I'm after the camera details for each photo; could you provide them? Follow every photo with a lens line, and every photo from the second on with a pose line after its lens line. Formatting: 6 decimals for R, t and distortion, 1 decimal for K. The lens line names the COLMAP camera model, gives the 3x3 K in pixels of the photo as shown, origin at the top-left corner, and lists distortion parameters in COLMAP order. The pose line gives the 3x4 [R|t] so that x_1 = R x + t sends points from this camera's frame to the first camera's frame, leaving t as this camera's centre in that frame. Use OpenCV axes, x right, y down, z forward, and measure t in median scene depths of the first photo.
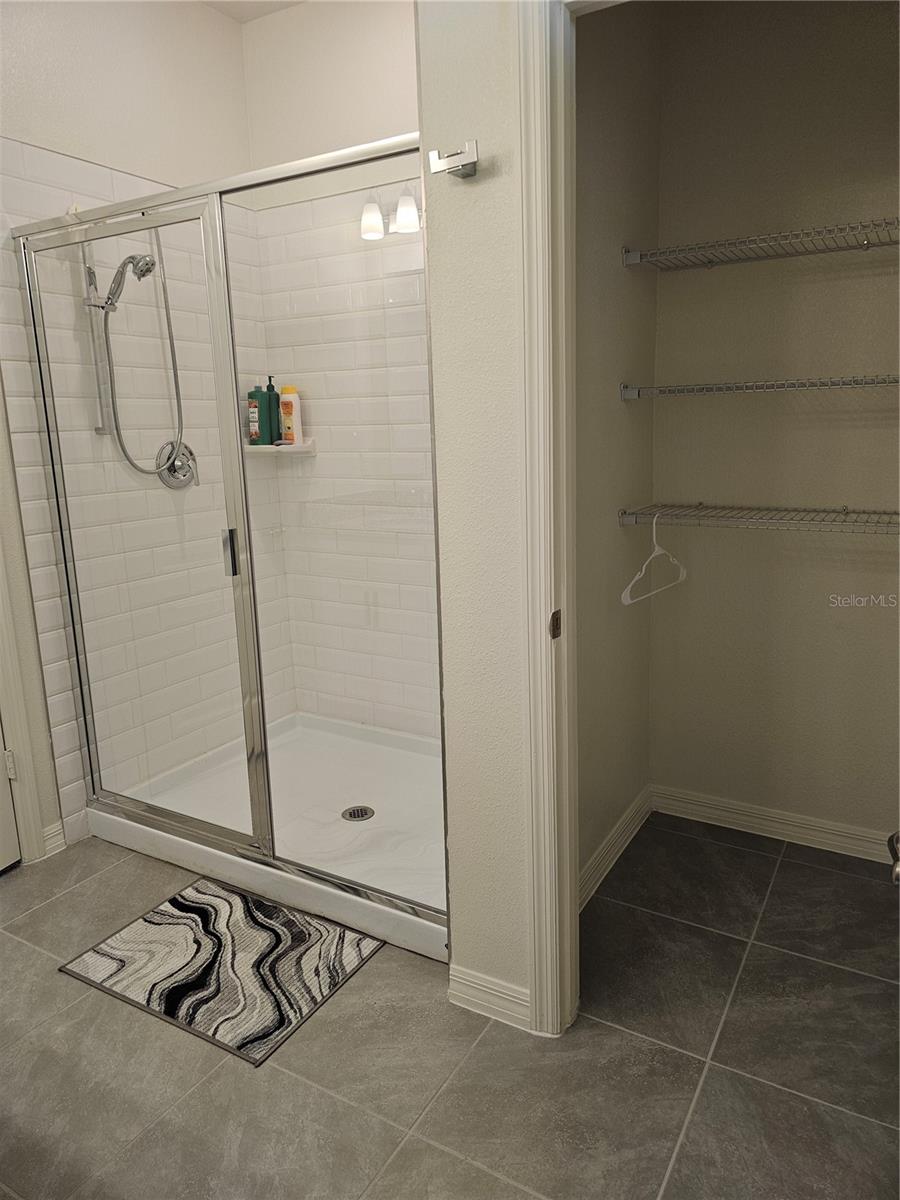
lens RADIAL K [[804.4, 0, 453.8], [0, 804.4, 601.2], [0, 0, 1]] dist [0.061713, -0.054795]
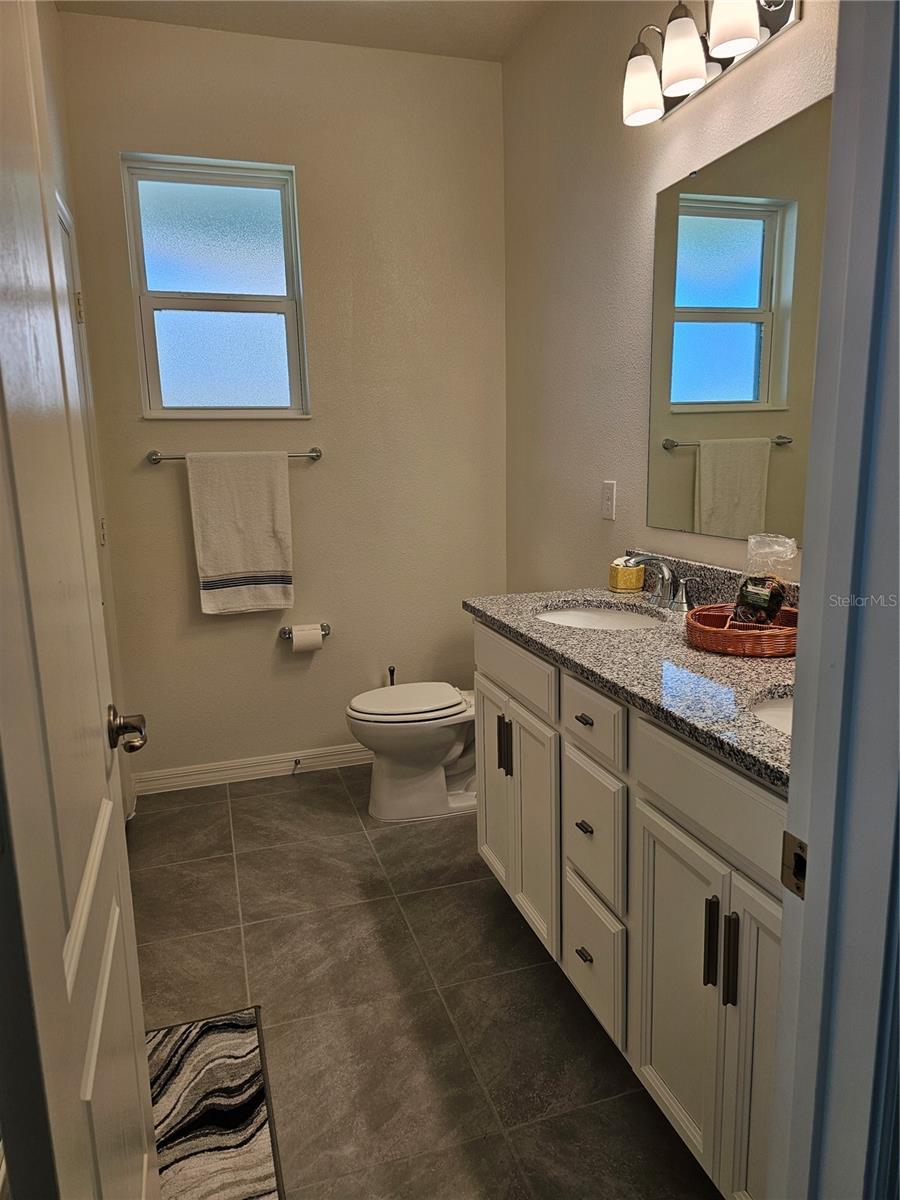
lens RADIAL K [[804.4, 0, 442.9], [0, 804.4, 602.7], [0, 0, 1]] dist [0.061713, -0.054795]
pose [[-0.737009, -0.076623, 0.671525, -1.023637], [0.192497, 0.928608, 0.317226, -0.244264], [-0.647891, 0.363065, -0.669643, 1.229136]]
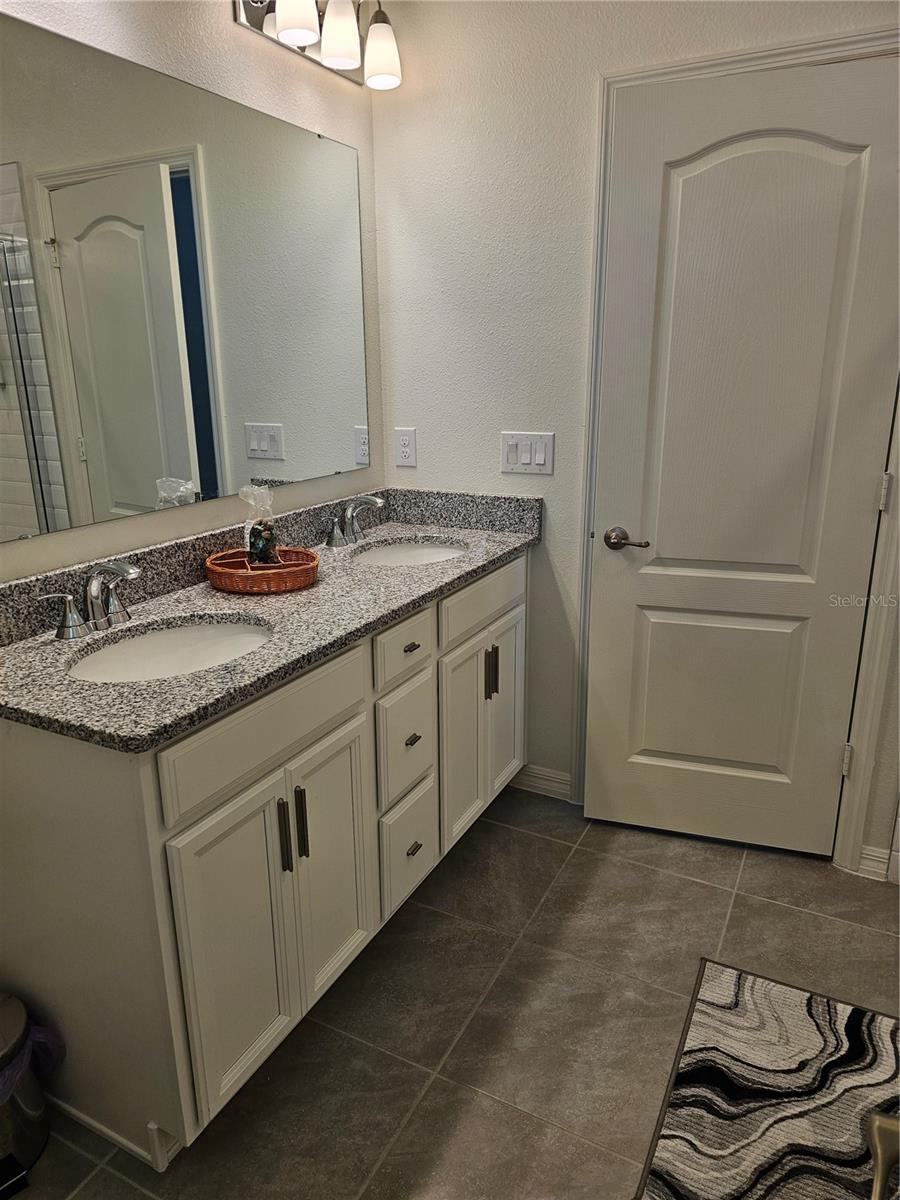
lens RADIAL K [[804.4, 0, 441.4], [0, 804.4, 601.8], [0, 0, 1]] dist [0.061713, -0.054795]
pose [[0.051614, 0.309242, -0.949582, 0.302623], [-0.204158, 0.934036, 0.293082, -0.173212], [0.977576, 0.178738, 0.111344, 0.538329]]
